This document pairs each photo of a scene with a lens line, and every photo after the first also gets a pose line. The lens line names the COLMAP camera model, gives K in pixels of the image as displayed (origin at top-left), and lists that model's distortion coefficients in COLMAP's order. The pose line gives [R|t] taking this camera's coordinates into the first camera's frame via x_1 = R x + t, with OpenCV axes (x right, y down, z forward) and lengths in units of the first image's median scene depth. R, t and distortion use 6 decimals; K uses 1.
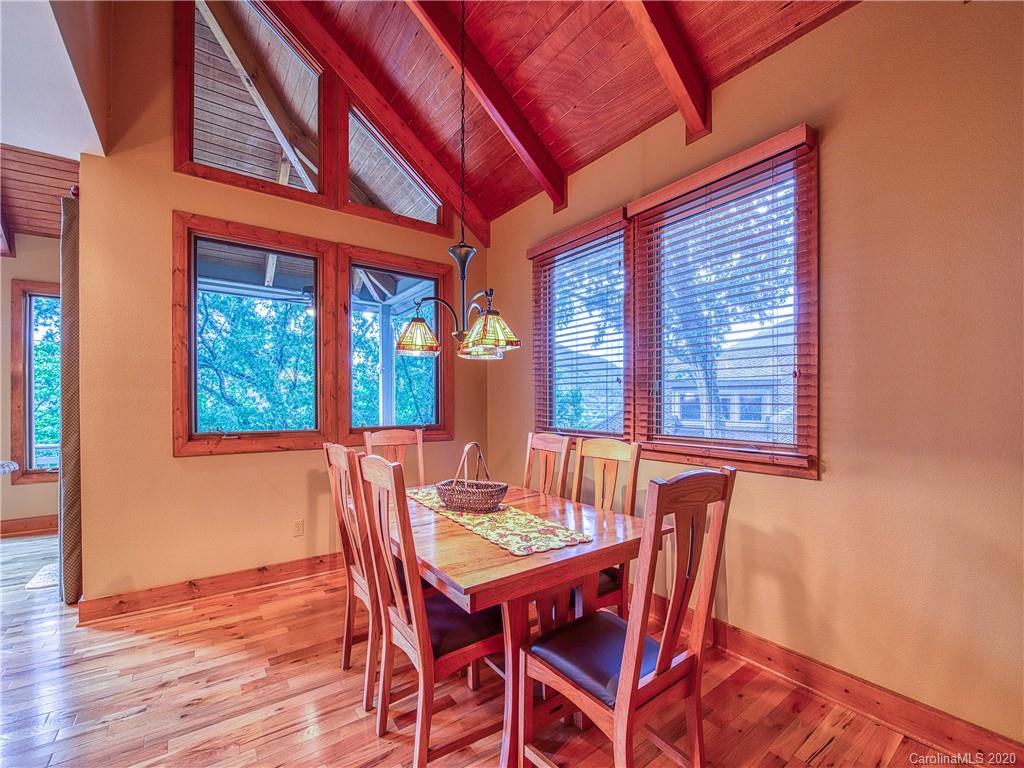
lens RADIAL K [[432.1, 0, 500.6], [0, 432.1, 405.6], [0, 0, 1]] dist [-0.018141, -0.000719]
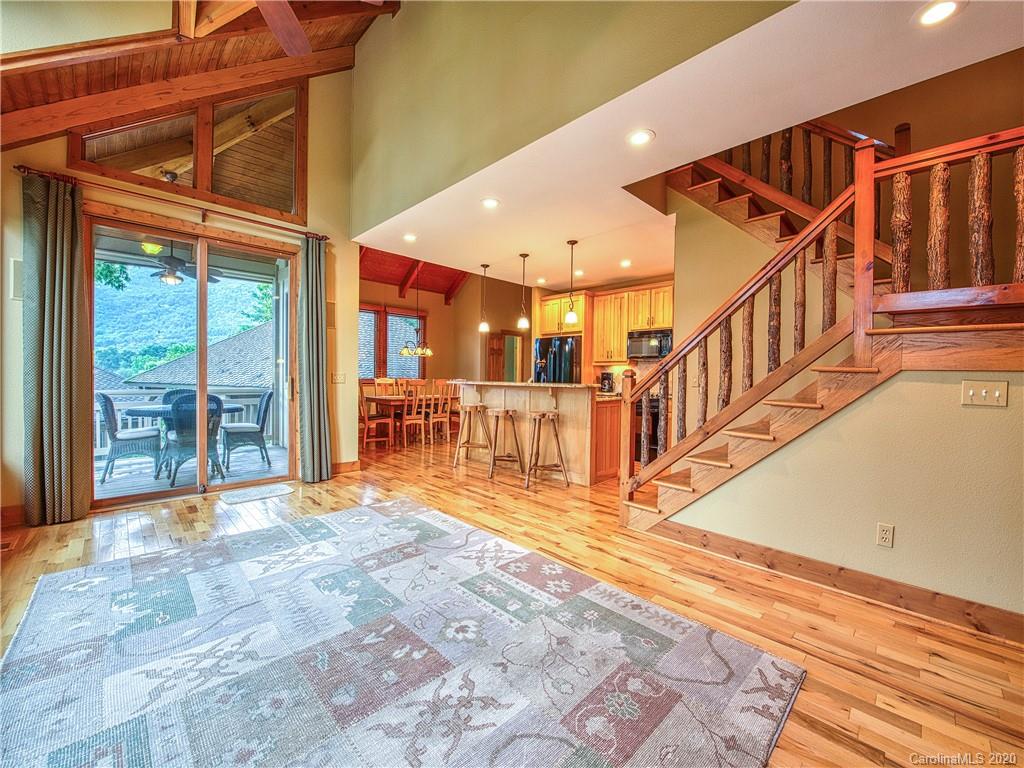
lens RADIAL K [[412.8, 0, 513.7], [0, 412.8, 382.8], [0, 0, 1]] dist [-0.016548, -0.001548]
pose [[-0.152553, -0.020170, 0.988089, -2.993169], [-0.008540, 0.999781, 0.019090, 0.034476], [-0.988258, -0.005526, -0.152692, 0.540710]]
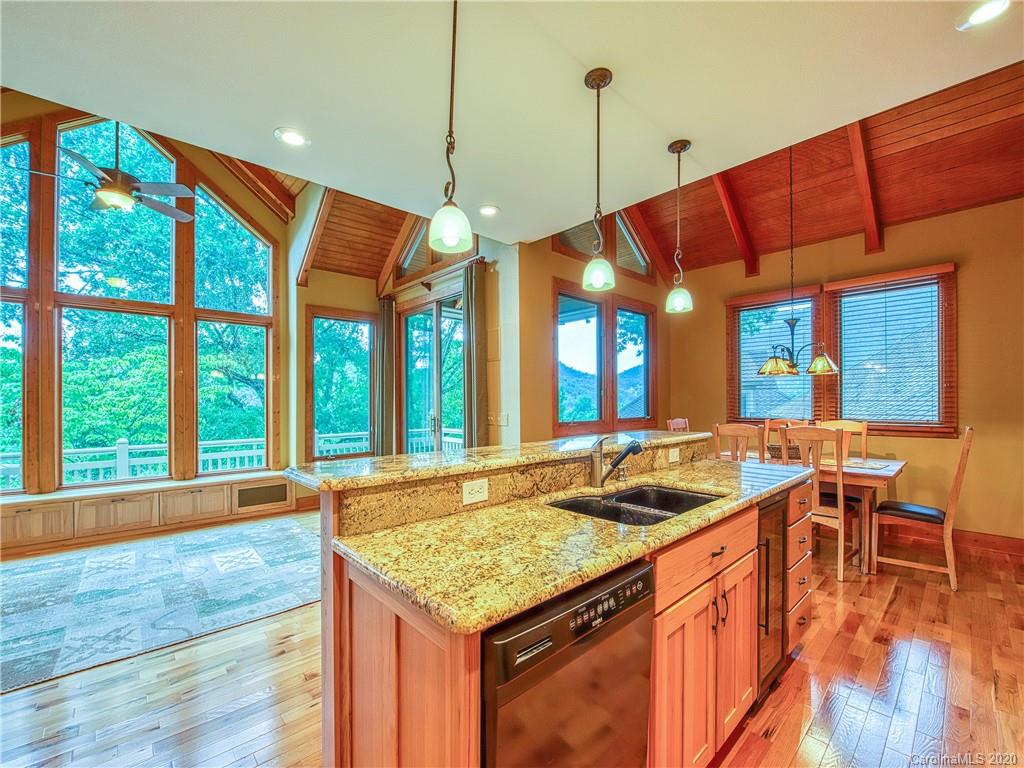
lens RADIAL K [[432.1, 0, 506.2], [0, 432.1, 399.1], [0, 0, 1]] dist [-0.018141, -0.000719]
pose [[0.994446, -0.005146, 0.105124, -1.159825], [0.006219, 0.999932, -0.009881, -0.003958], [-0.105066, 0.010480, 0.994410, -0.555410]]
